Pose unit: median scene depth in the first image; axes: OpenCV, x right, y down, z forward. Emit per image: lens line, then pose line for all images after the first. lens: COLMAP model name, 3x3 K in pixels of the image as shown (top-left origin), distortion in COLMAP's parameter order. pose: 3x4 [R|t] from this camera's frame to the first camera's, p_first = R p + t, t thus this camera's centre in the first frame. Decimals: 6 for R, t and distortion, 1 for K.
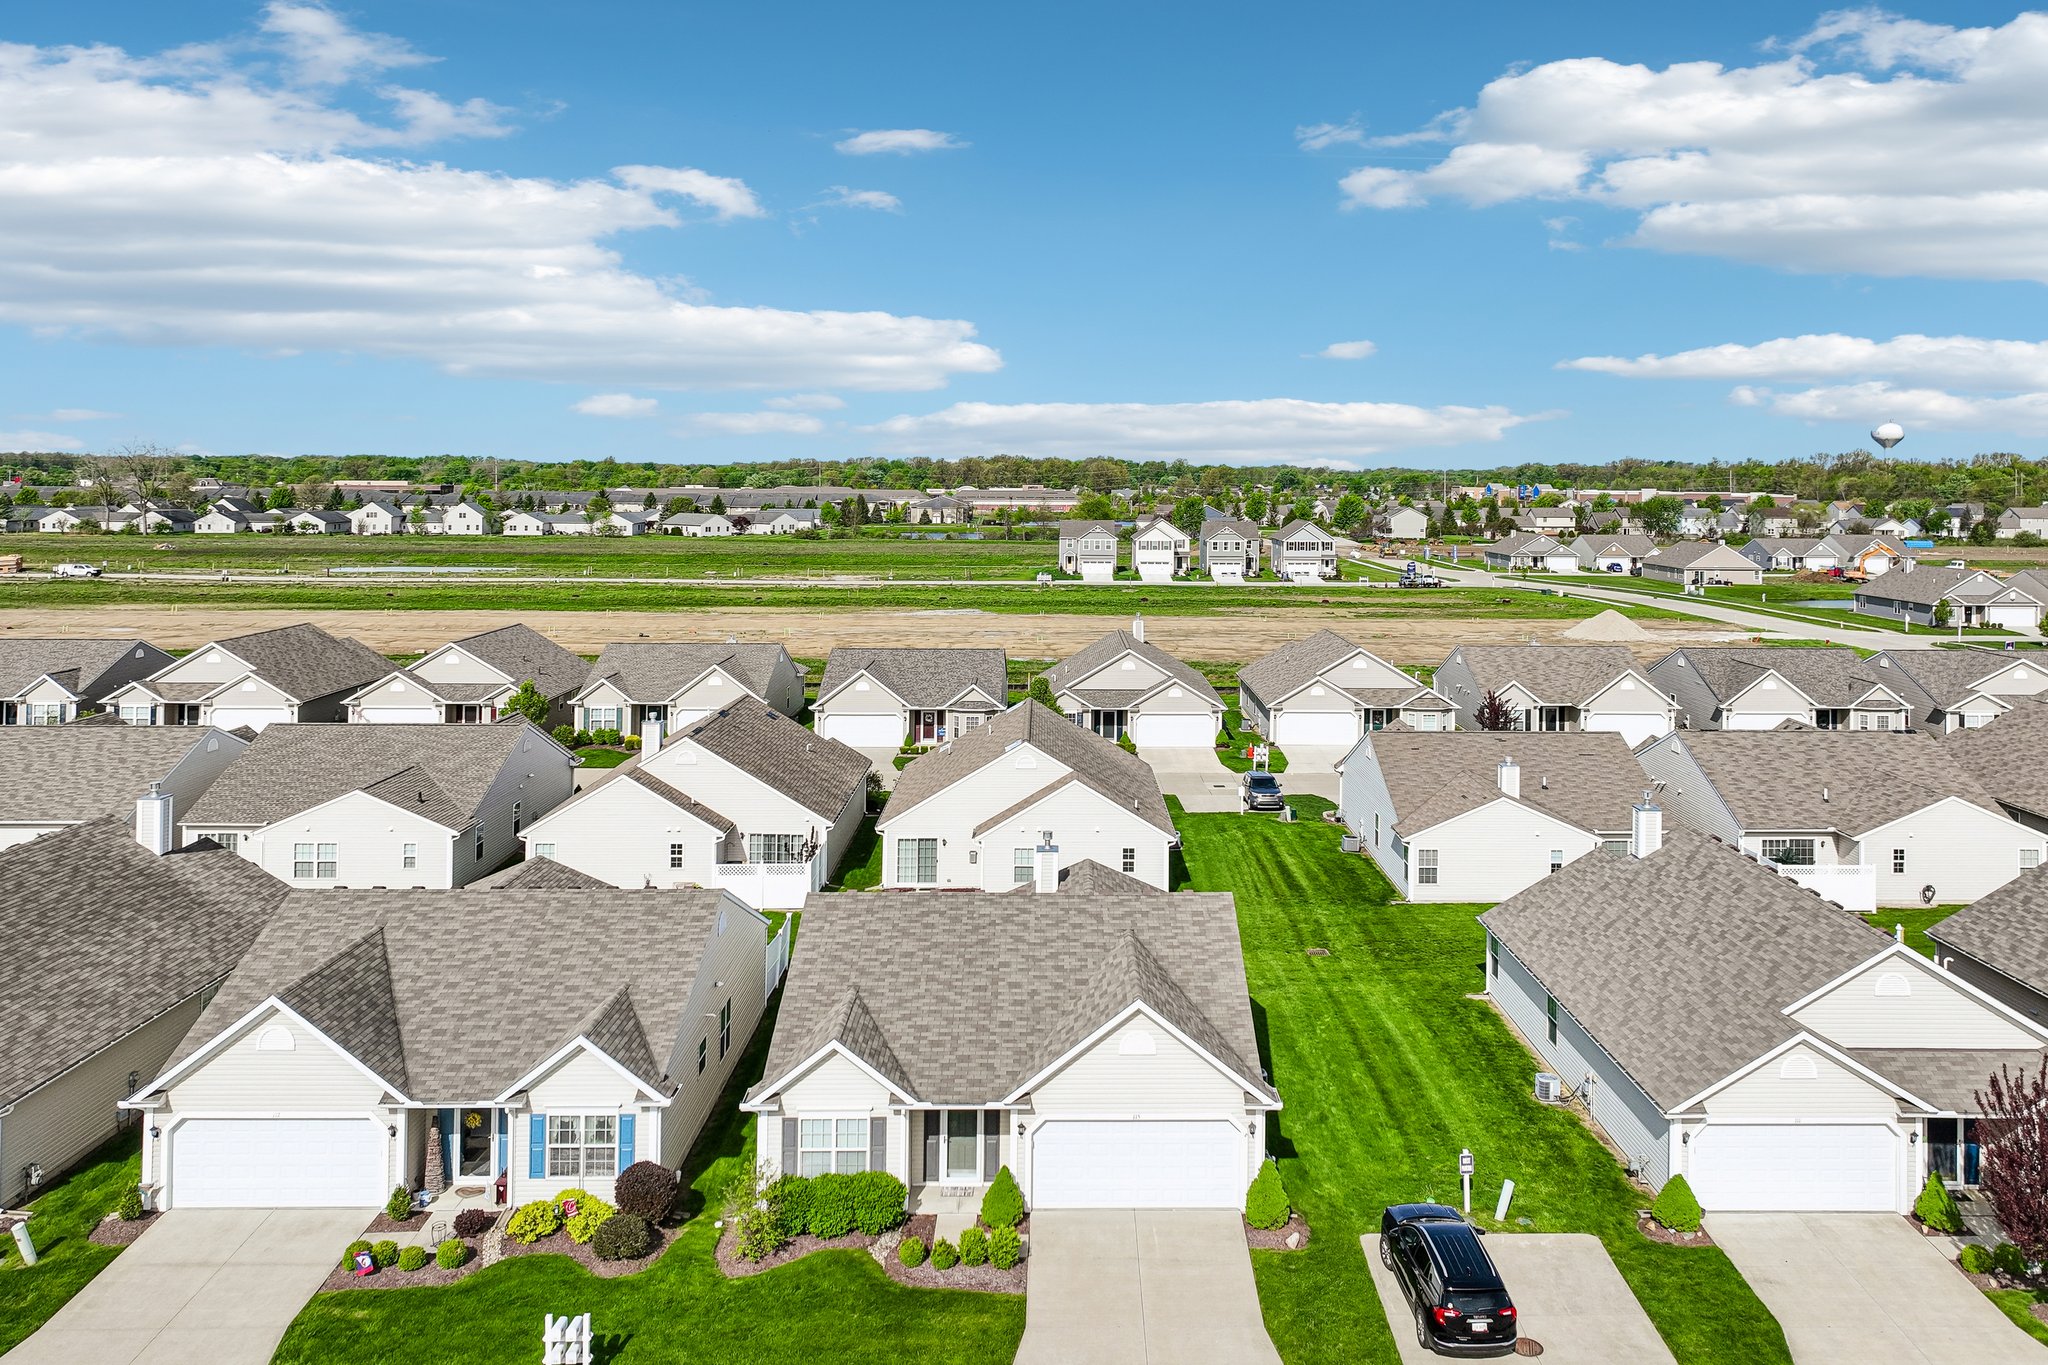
lens RADIAL K [[1531.1, 0, 1098.9], [0, 1531.1, 428.5], [0, 0, 1]] dist [0.000848, 0.001997]
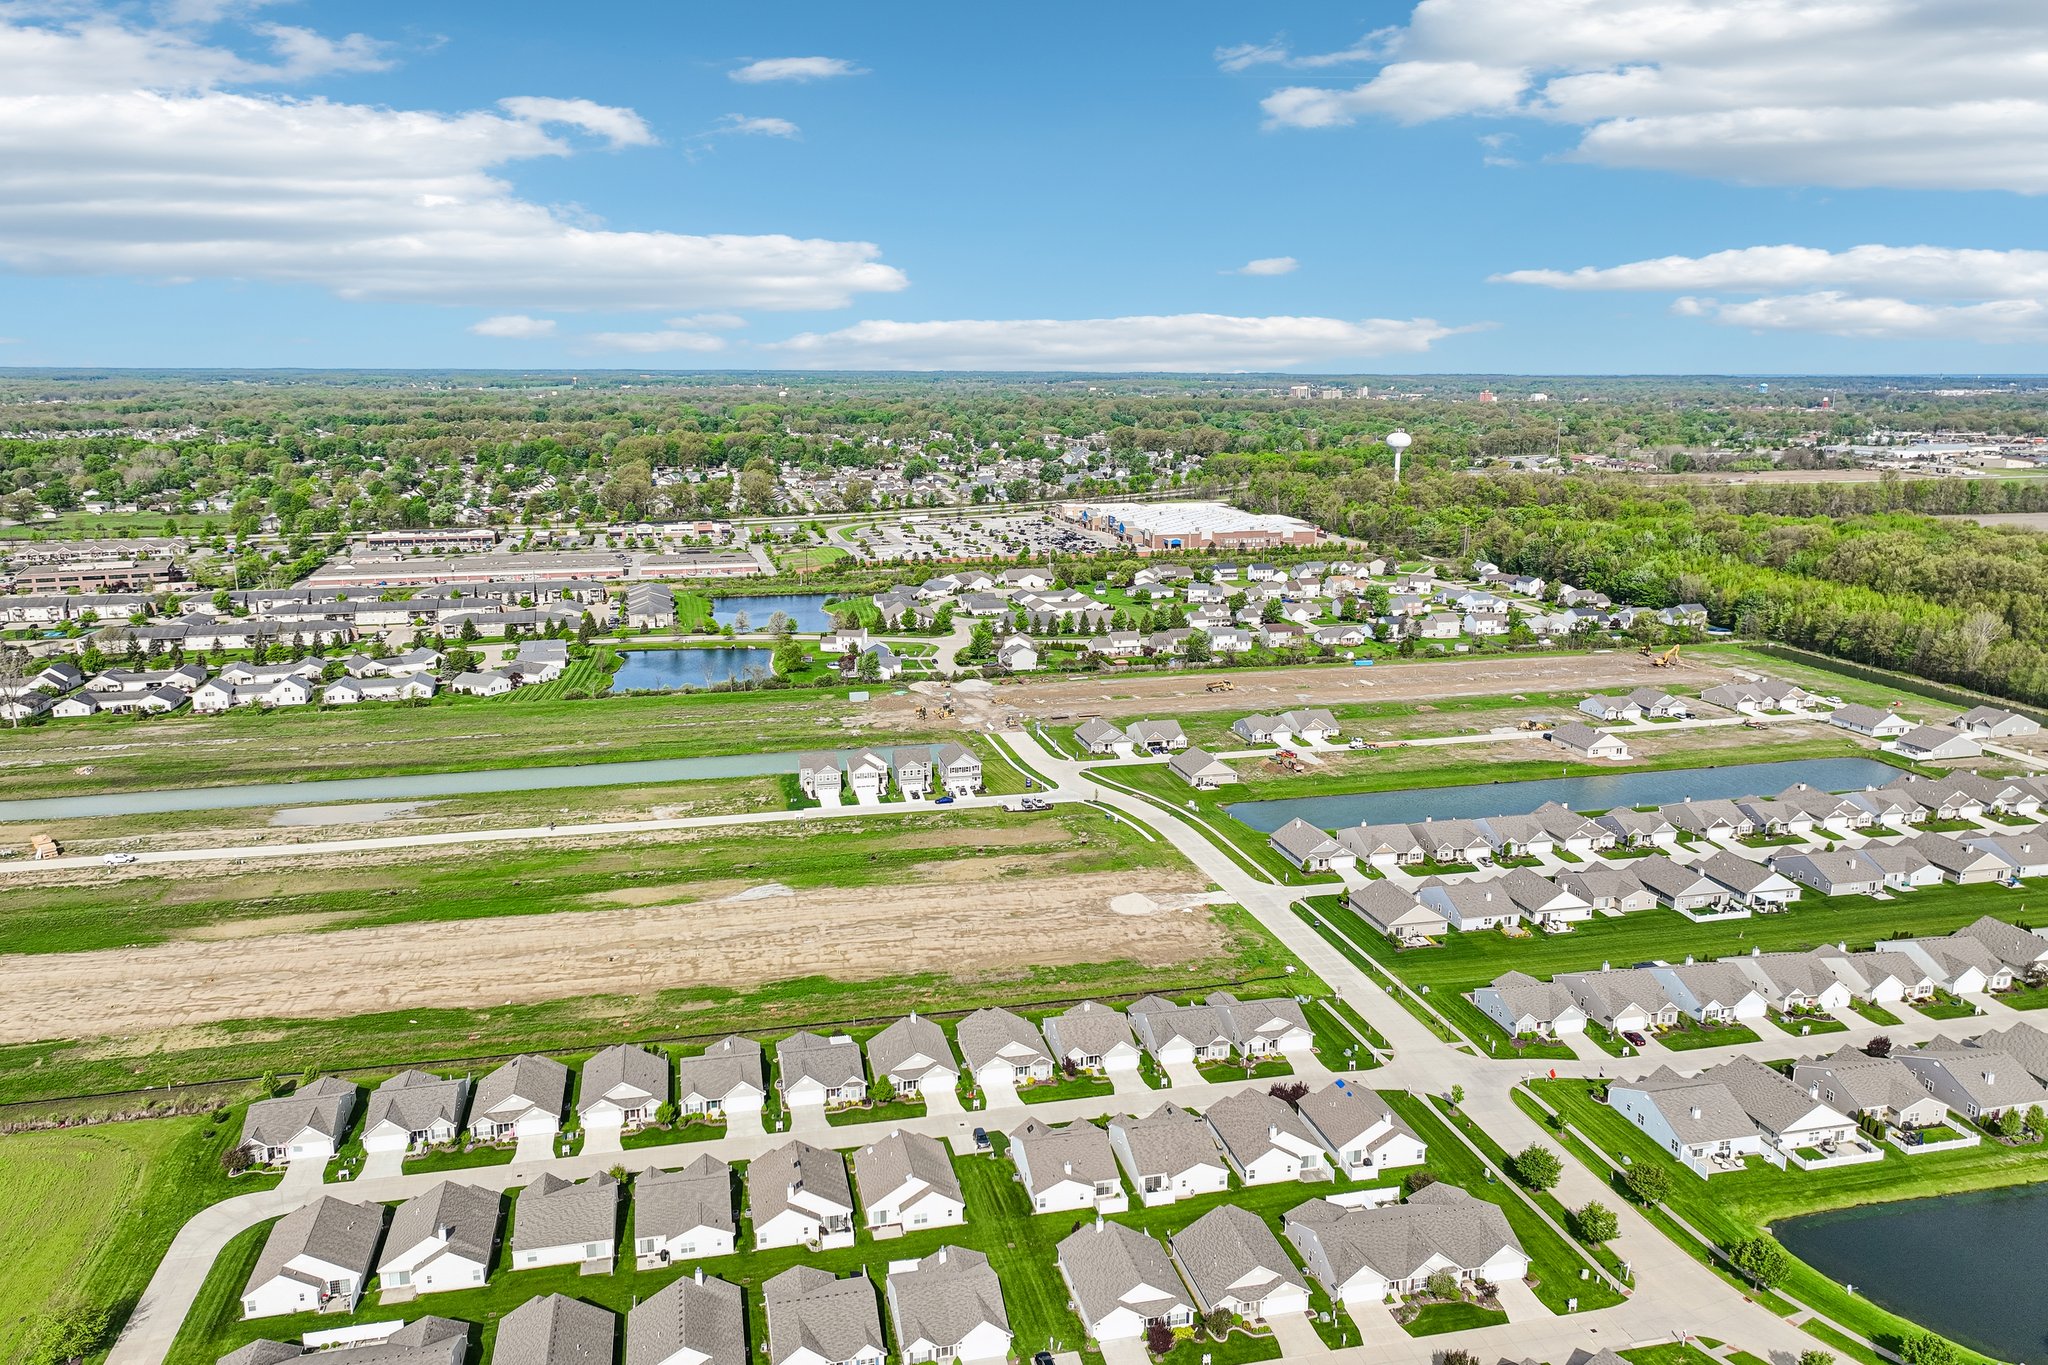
lens RADIAL K [[1432.1, 0, 1022.2], [0, 1432.1, 682.2], [0, 0, 1]] dist [0.010017, -0.001112]
pose [[0.979533, -0.047031, 0.195712, -0.570053], [0.000157, 0.972497, 0.232915, -2.317677], [-0.201284, -0.228117, 0.952600, -2.513371]]
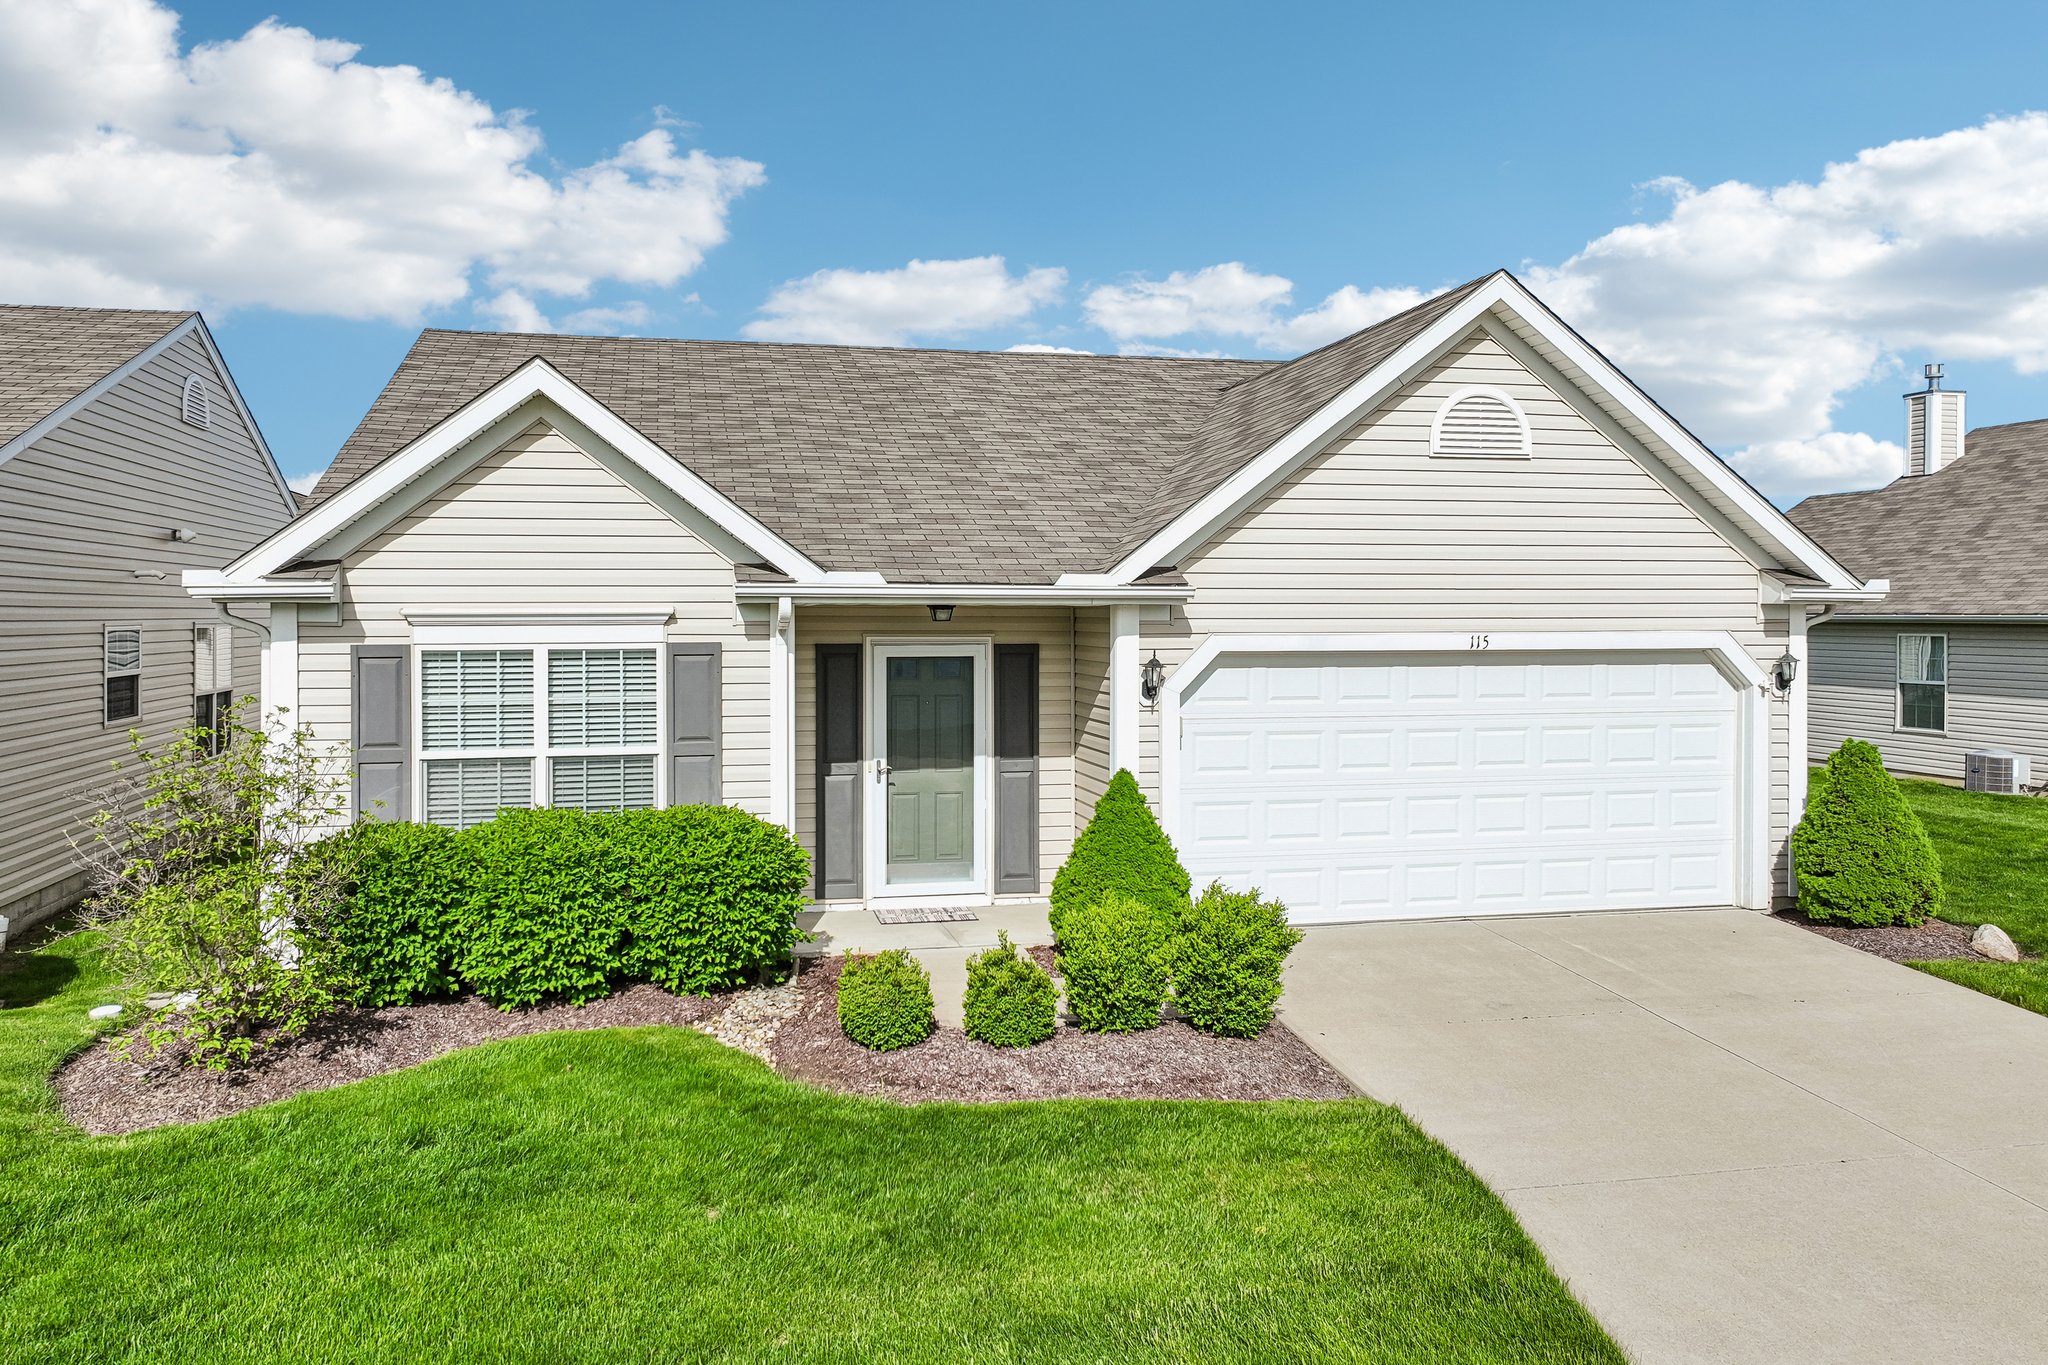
lens RADIAL K [[1483.7, 0, 988.6], [0, 1483.7, 613.9], [0, 0, 1]] dist [0.005064, 0.000241]
pose [[0.983148, -0.010125, 0.182530, -0.126354], [0.005151, 0.999603, 0.027707, 0.392753], [-0.182738, -0.026300, 0.982810, 0.634978]]
